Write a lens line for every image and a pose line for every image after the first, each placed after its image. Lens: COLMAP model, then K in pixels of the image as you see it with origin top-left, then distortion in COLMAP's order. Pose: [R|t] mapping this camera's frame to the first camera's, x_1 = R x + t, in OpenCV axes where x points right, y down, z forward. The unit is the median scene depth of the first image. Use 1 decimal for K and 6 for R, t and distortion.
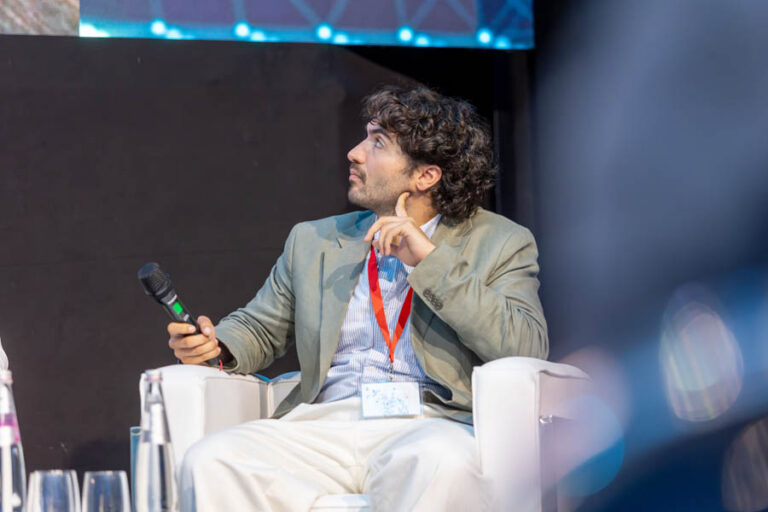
lens RADIAL K [[3633.3, 0, 384.0], [0, 3633.3, 256.0], [0, 0, 1]] dist [0.031789, -4.067282]
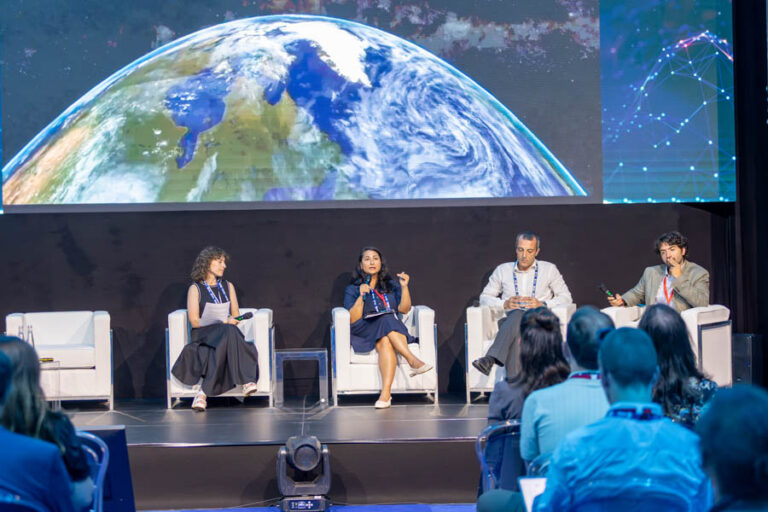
lens RADIAL K [[1611.5, 0, 384.0], [0, 1611.5, 256.0], [0, 0, 1]] dist [-0.036484, -0.021998]
pose [[0.962445, 0.005484, -0.271422, 0.180880], [0.009167, 0.998569, 0.052680, -0.120268], [0.271322, -0.053190, 0.961018, -0.767271]]
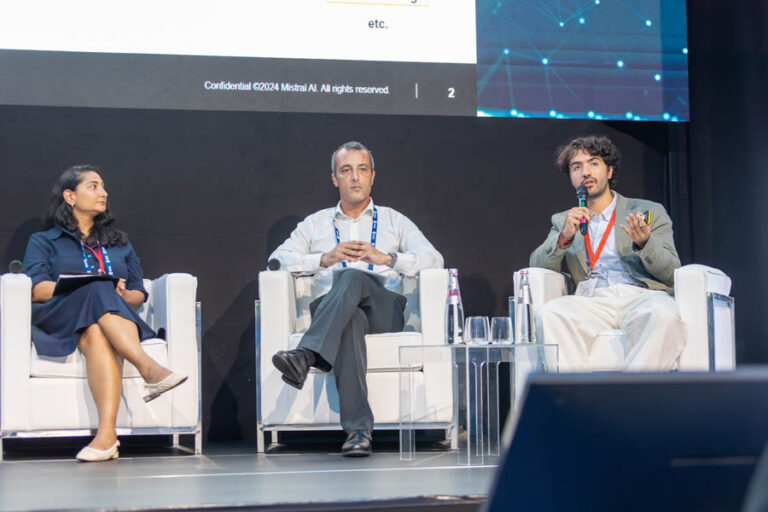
lens RADIAL K [[1618.6, 0, 384.0], [0, 1618.6, 256.0], [0, 0, 1]] dist [0.007054, -0.390501]
pose [[0.990948, 0.005984, -0.134112, -0.011617], [-0.003064, 0.999754, 0.021970, 0.002297], [0.134210, -0.021360, 0.990723, 0.040195]]
